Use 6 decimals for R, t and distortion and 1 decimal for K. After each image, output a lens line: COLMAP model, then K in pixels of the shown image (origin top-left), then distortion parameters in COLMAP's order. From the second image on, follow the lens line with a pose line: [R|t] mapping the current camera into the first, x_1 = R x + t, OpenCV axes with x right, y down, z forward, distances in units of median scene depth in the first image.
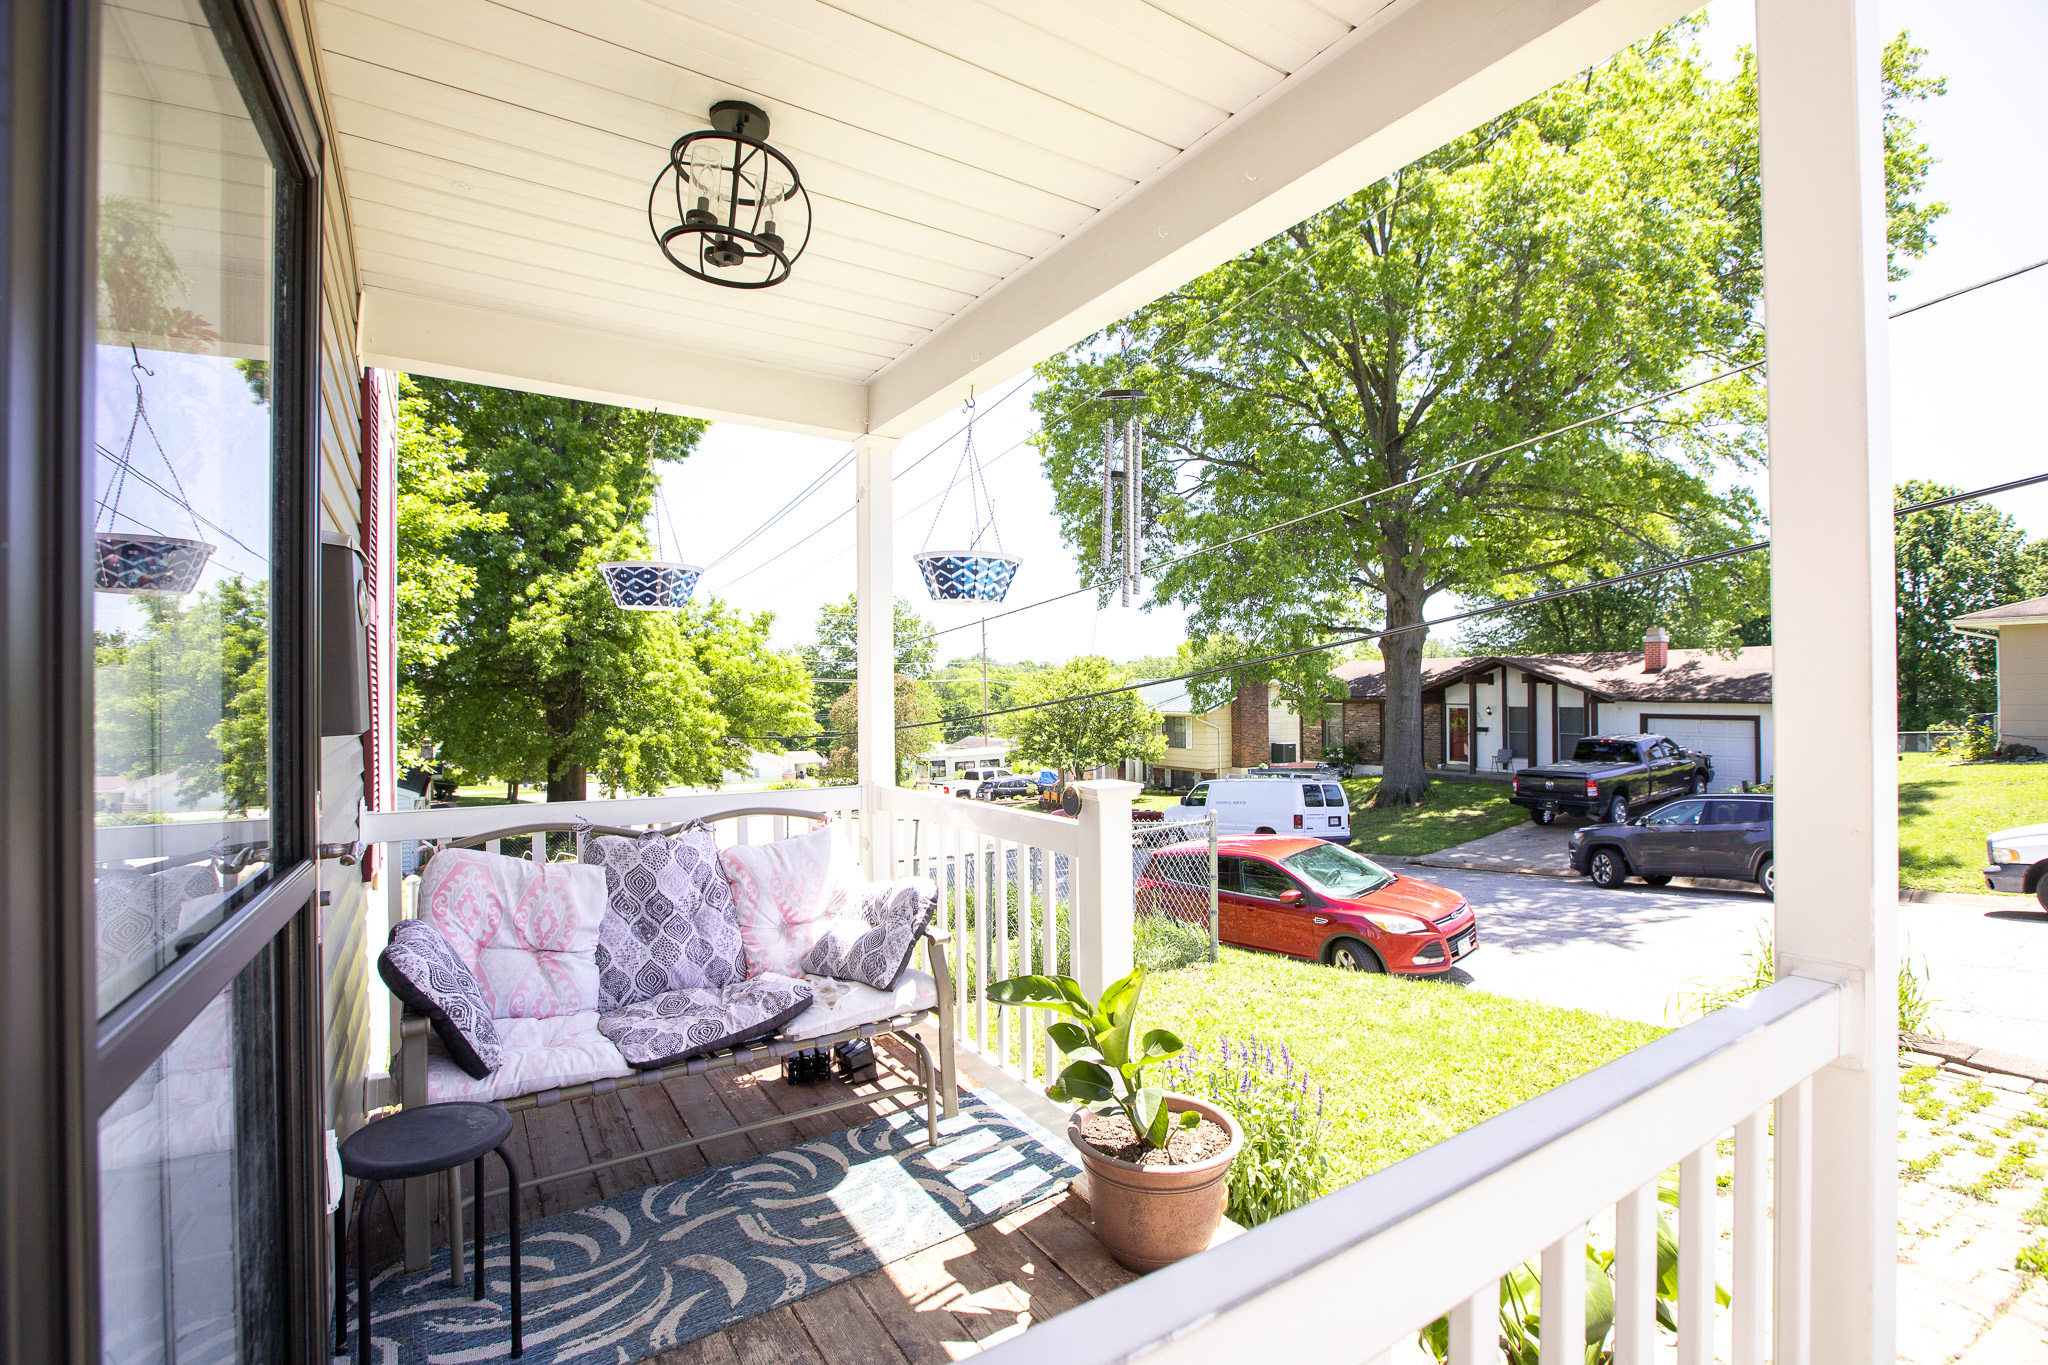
lens RADIAL K [[931.8, 0, 1024.0], [0, 931.8, 682.5], [0, 0, 1]] dist [-0.047672, 0.018820]
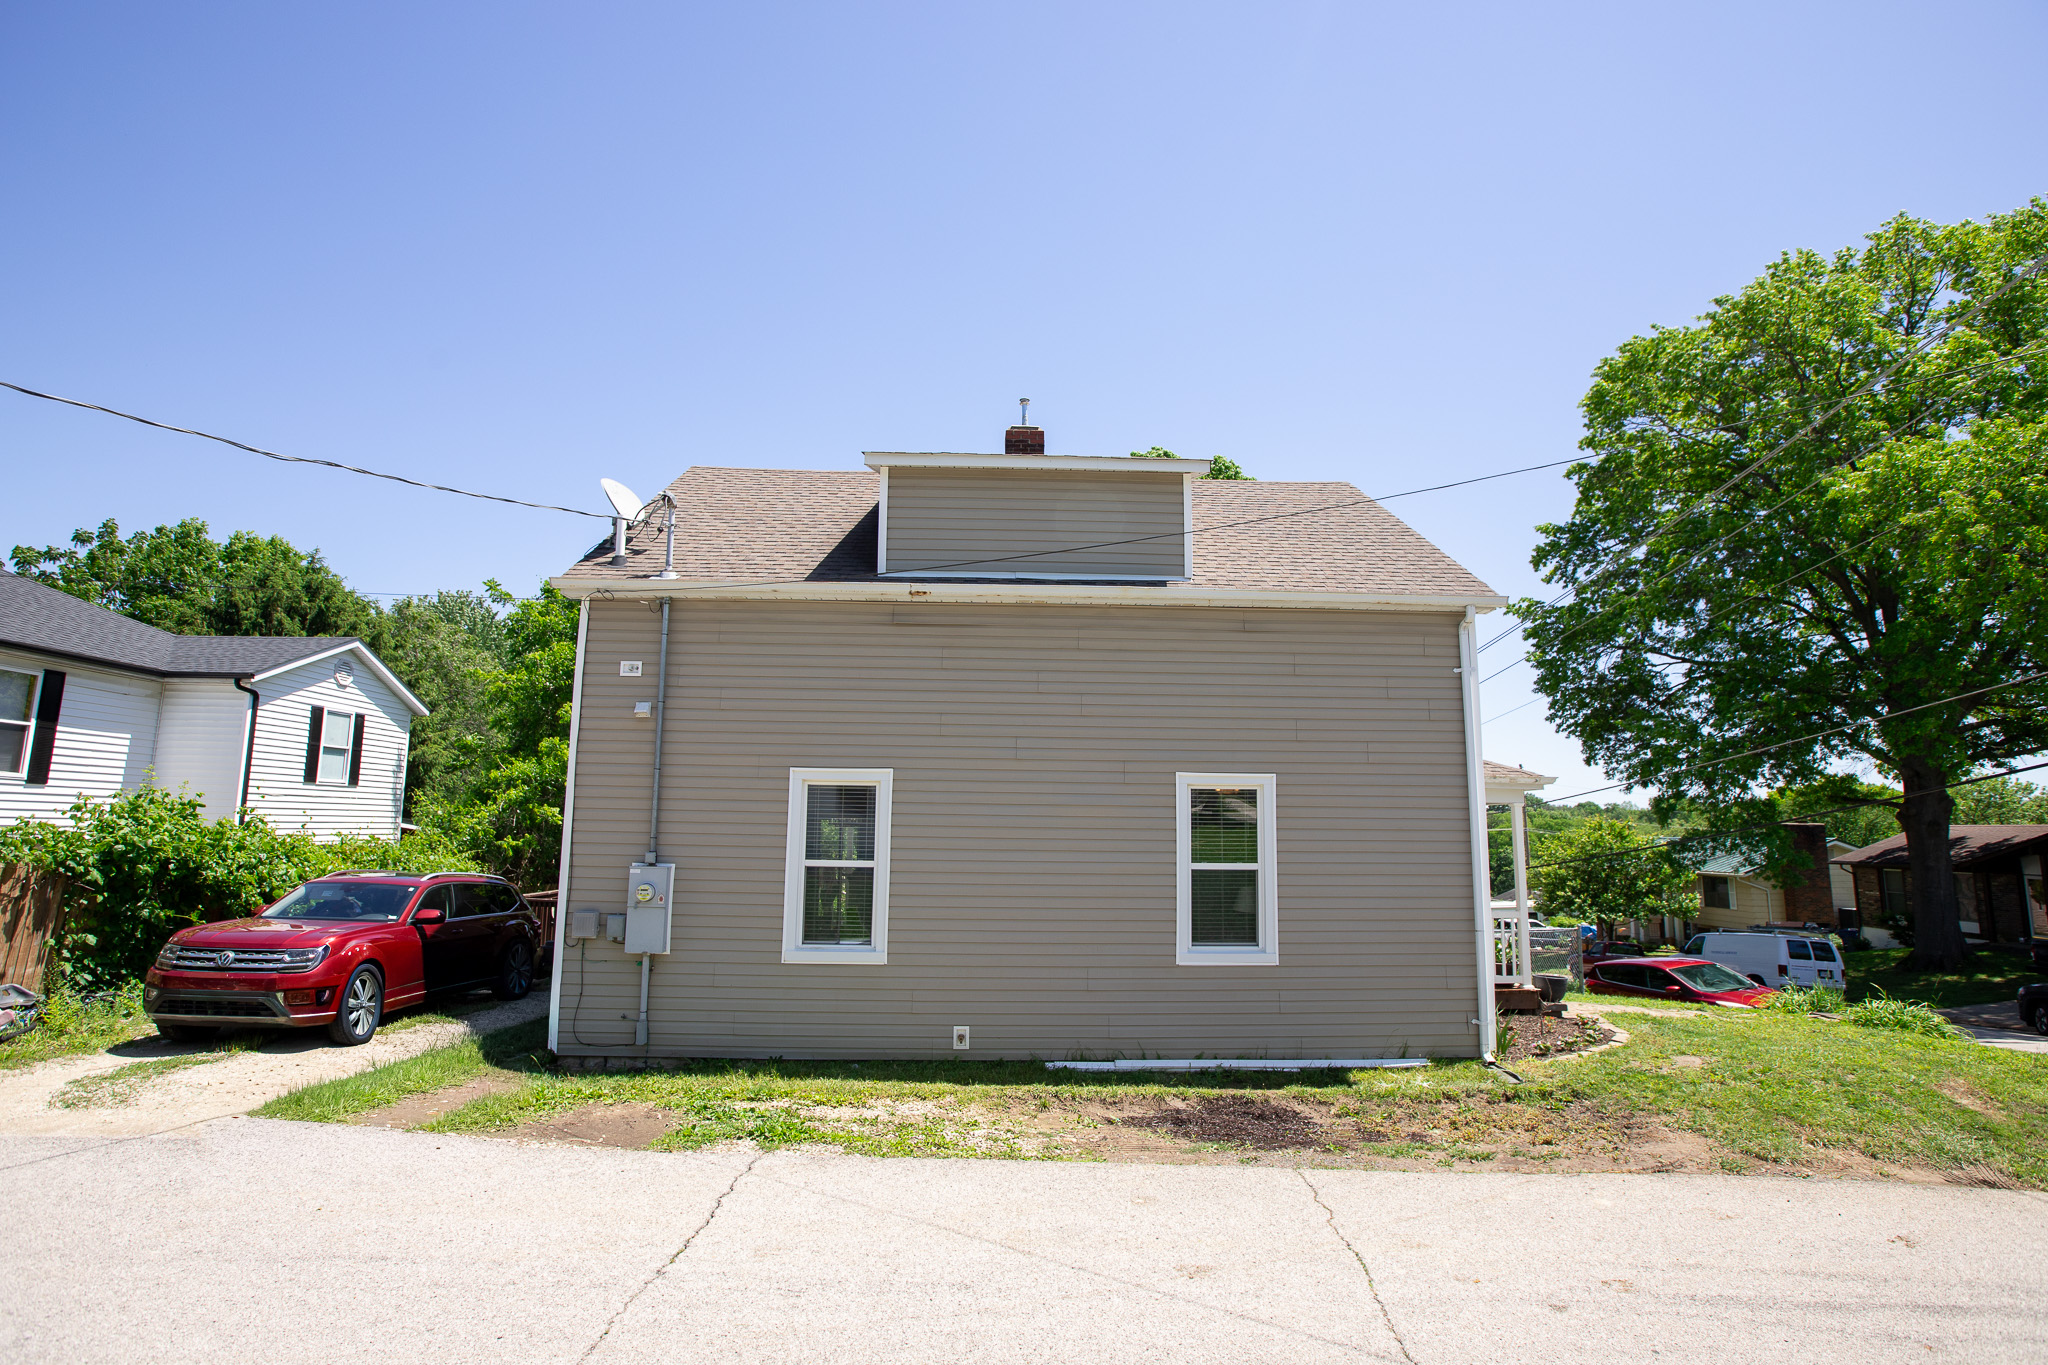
lens RADIAL K [[931.8, 0, 1024.0], [0, 931.8, 682.5], [0, 0, 1]] dist [-0.047672, 0.018820]
pose [[0.856825, -0.065800, -0.511391, 0.052423], [-0.013213, 0.988696, -0.149352, -0.020308], [0.515437, 0.134725, 0.846270, -0.366555]]
